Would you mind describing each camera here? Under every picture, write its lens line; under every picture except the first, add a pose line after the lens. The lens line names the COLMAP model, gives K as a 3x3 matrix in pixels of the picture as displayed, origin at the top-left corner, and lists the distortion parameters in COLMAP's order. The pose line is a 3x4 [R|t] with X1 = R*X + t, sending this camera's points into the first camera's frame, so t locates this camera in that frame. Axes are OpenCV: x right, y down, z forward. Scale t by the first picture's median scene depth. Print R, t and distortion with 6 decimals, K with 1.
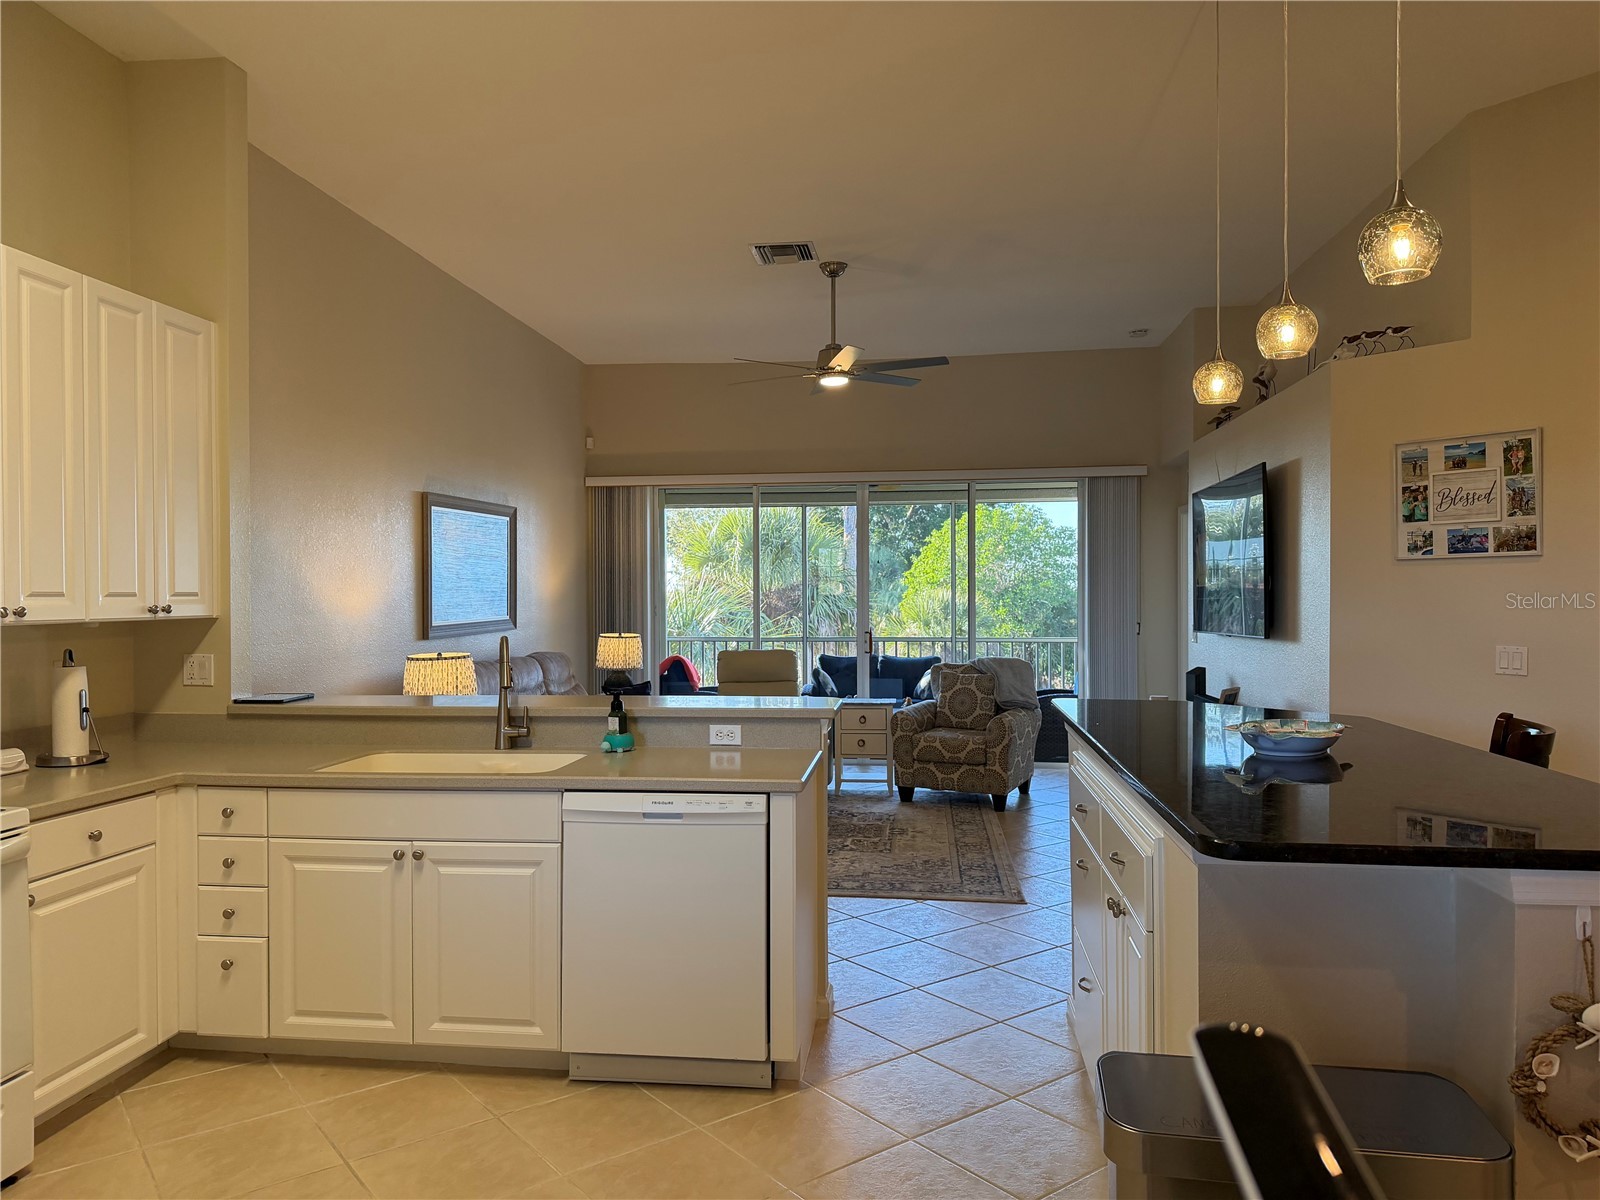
lens RADIAL K [[1131.5, 0, 800.5], [0, 1131.5, 598.7], [0, 0, 1]] dist [0.002323, 0.000218]
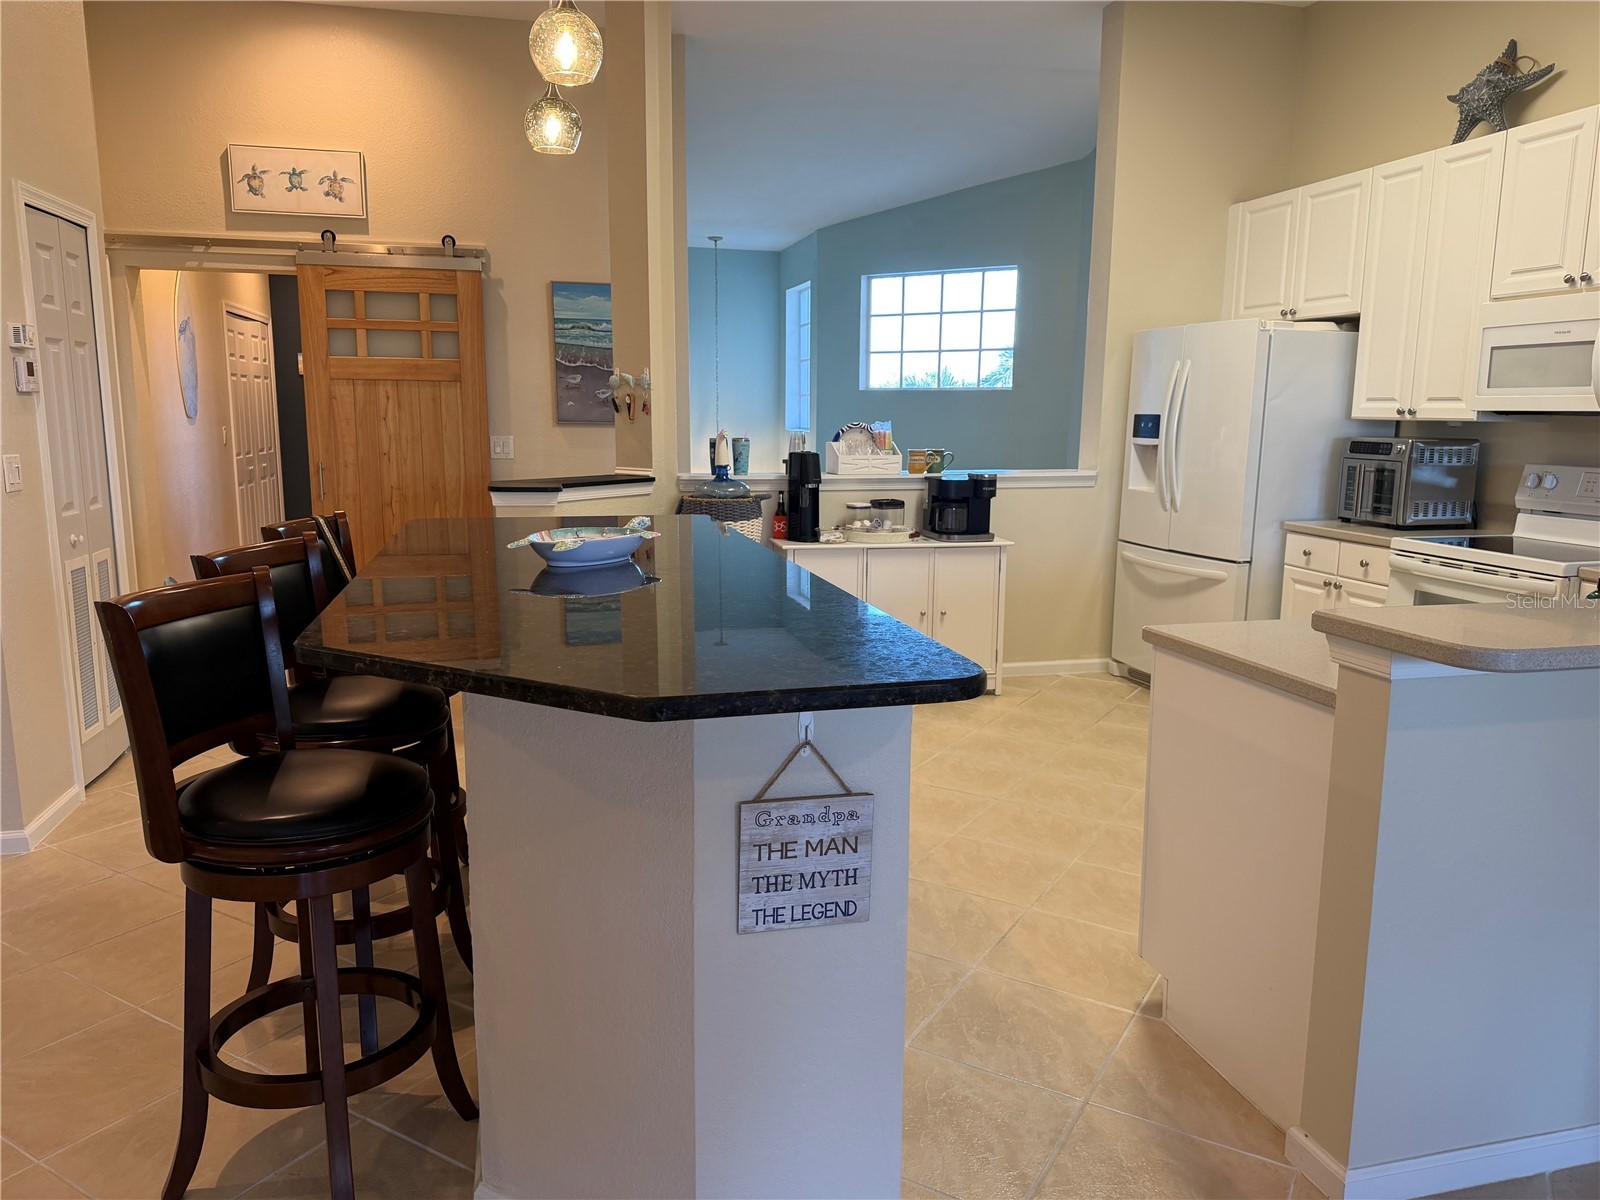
lens RADIAL K [[1131.5, 0, 800.5], [0, 1131.5, 597.4], [0, 0, 1]] dist [0.002323, 0.000218]
pose [[0.347039, 0.170690, -0.922187, 0.730211], [-0.016328, 0.984249, 0.176032, 0.003067], [0.937709, -0.046032, 0.344360, -0.114107]]
